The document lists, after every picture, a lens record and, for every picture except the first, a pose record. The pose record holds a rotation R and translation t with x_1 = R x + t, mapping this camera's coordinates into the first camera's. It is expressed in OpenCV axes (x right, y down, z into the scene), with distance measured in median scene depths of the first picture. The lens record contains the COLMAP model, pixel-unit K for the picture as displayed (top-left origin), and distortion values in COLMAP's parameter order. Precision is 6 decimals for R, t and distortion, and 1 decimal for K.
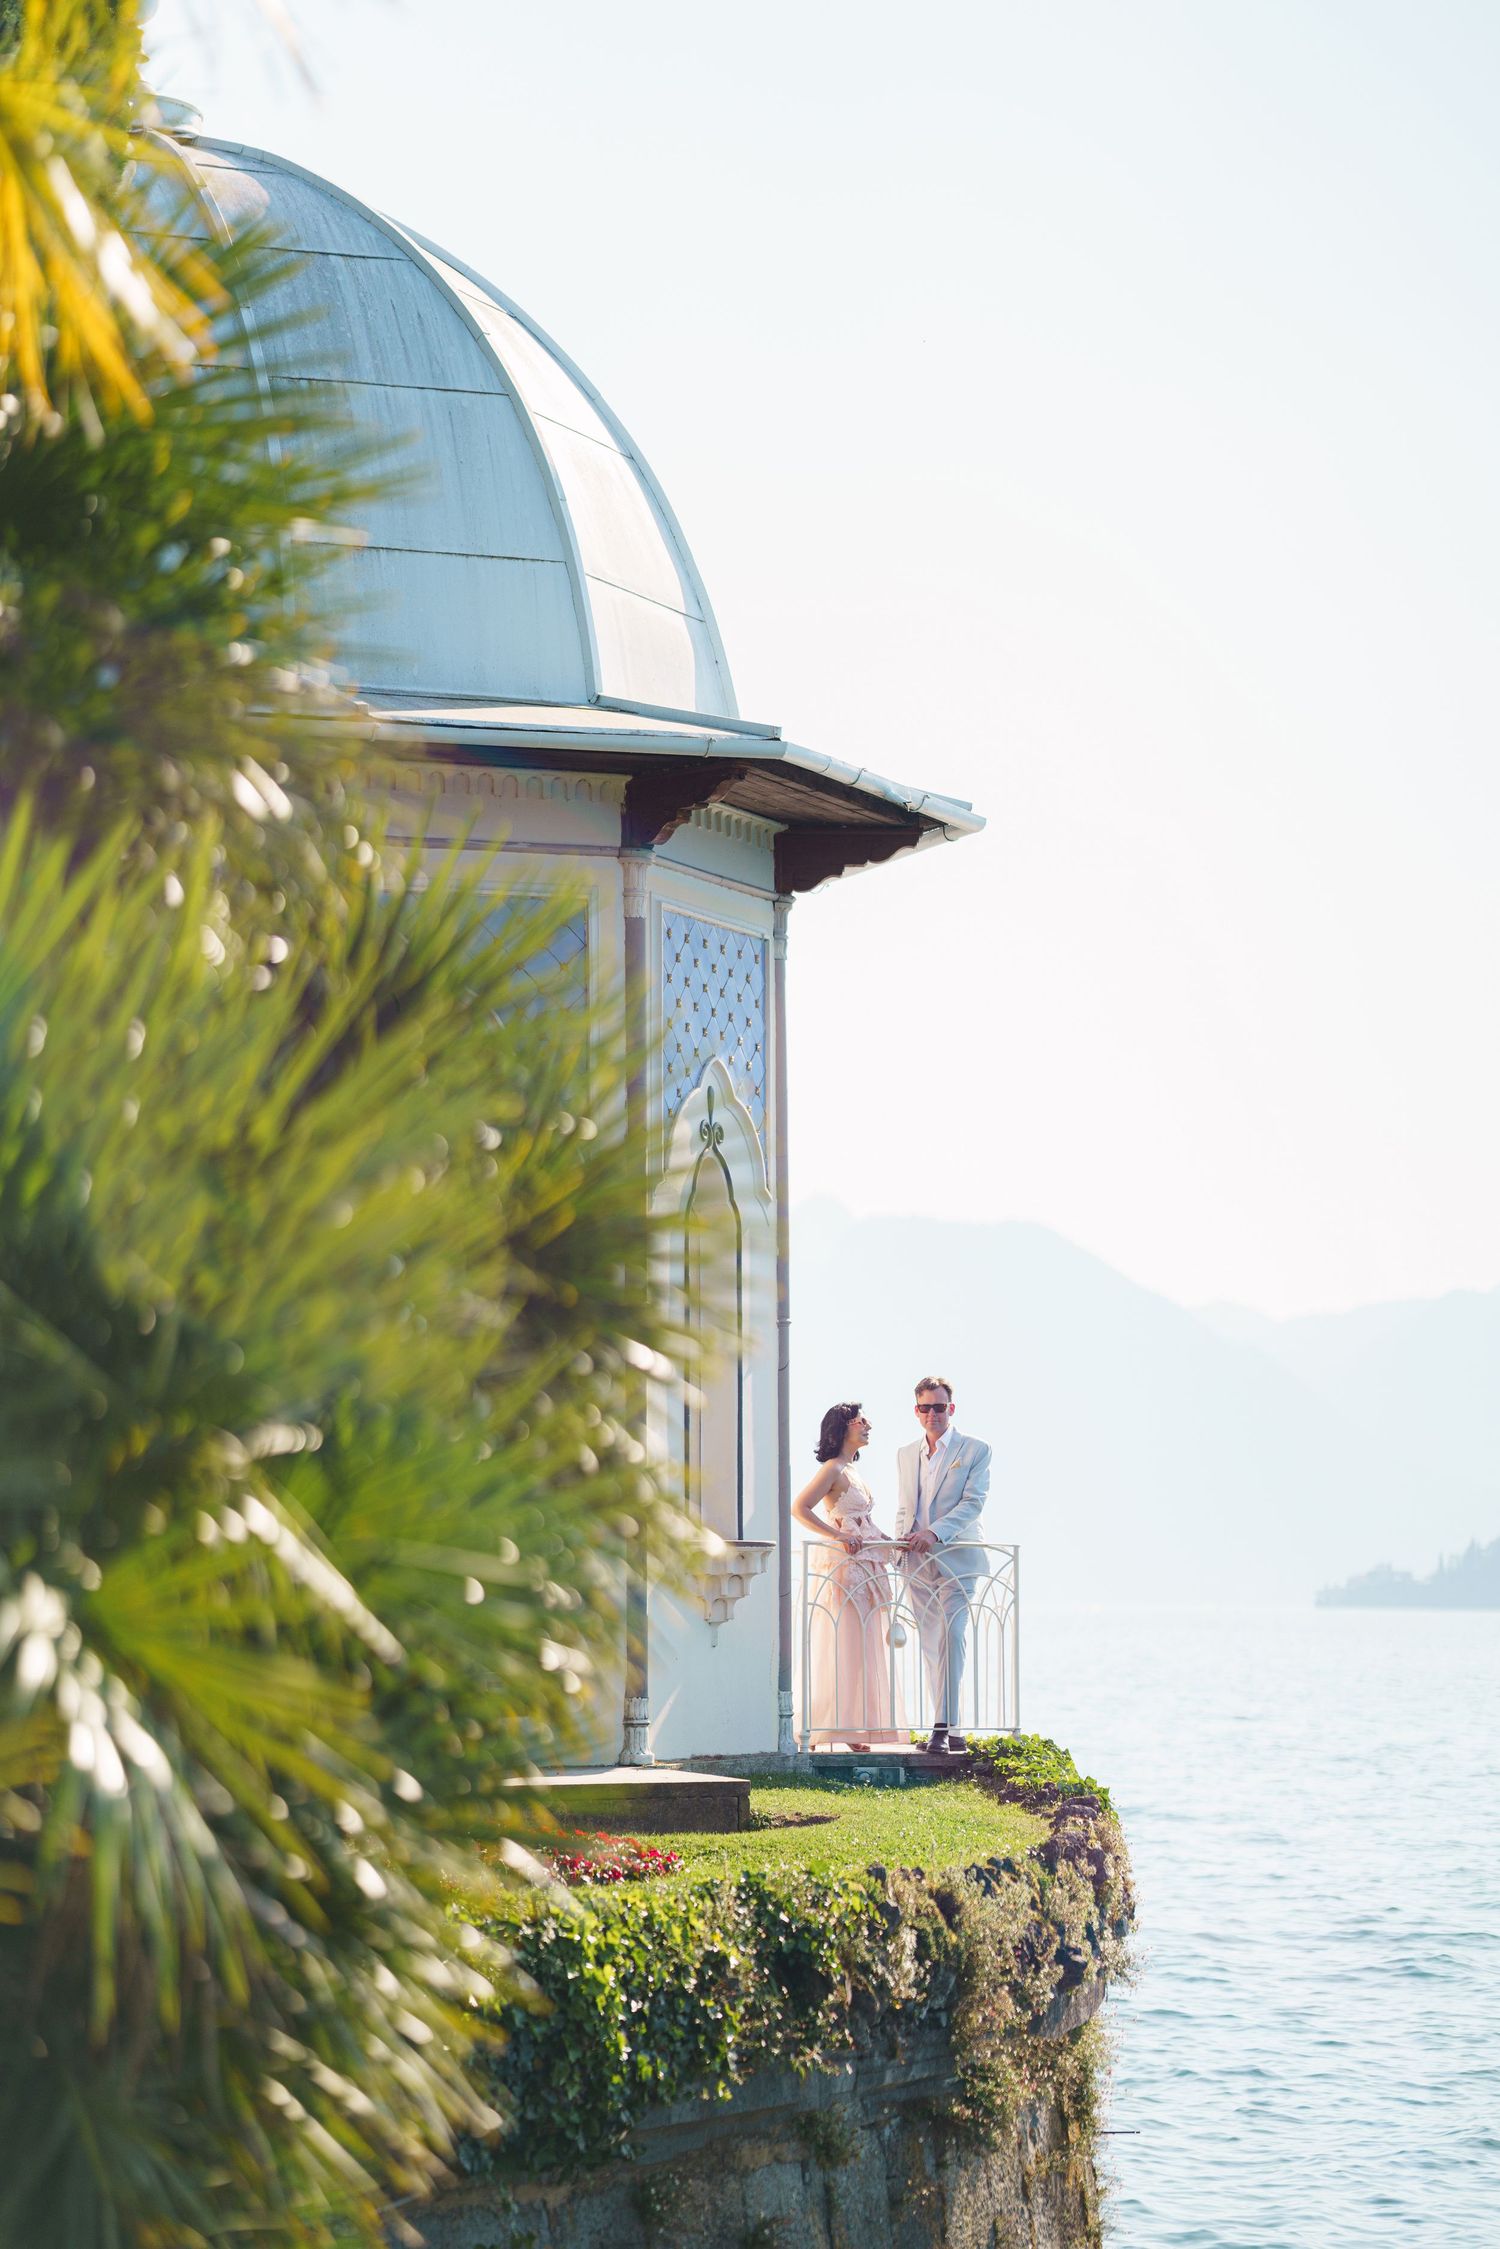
lens RADIAL K [[5475.2, 0, 750.0], [0, 5475.2, 1124.5], [0, 0, 1]] dist [0.733110, 1.145257]
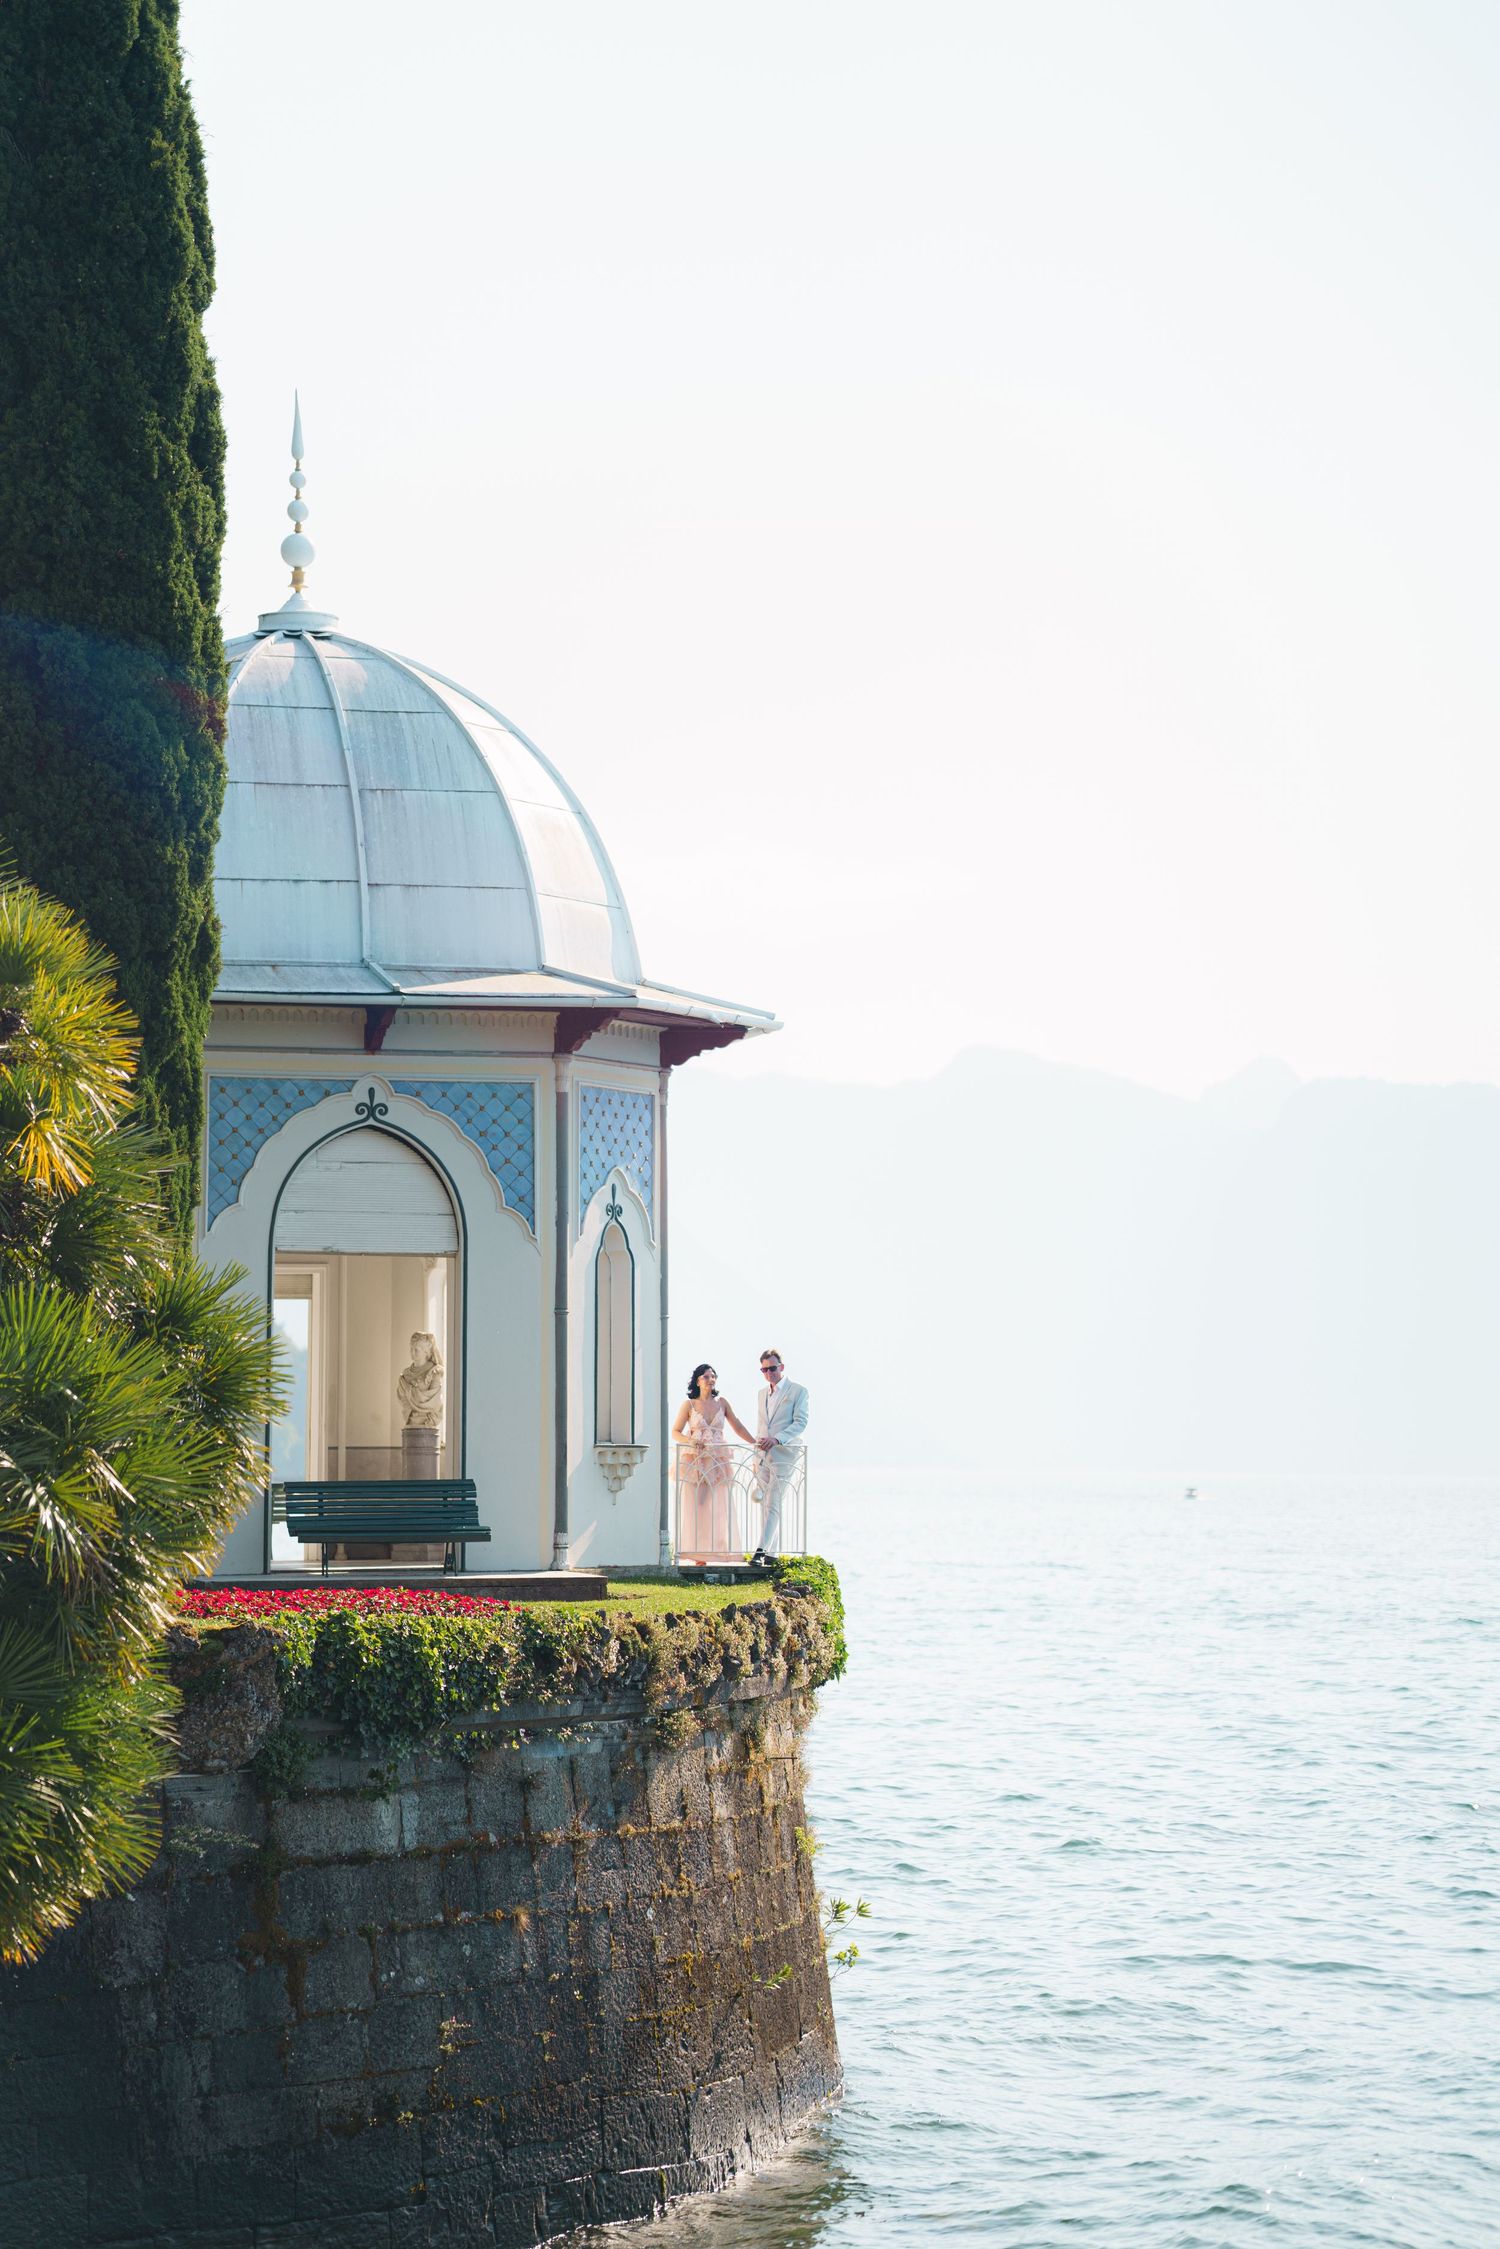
lens RADIAL K [[5475.2, 0, 750.0], [0, 5475.2, 1124.5], [0, 0, 1]] dist [0.733110, 1.145257]
pose [[0.997080, -0.000264, -0.076369, 0.211621], [0.002065, 0.999721, 0.023510, -0.083391], [0.076342, -0.023599, 0.996802, -0.914855]]
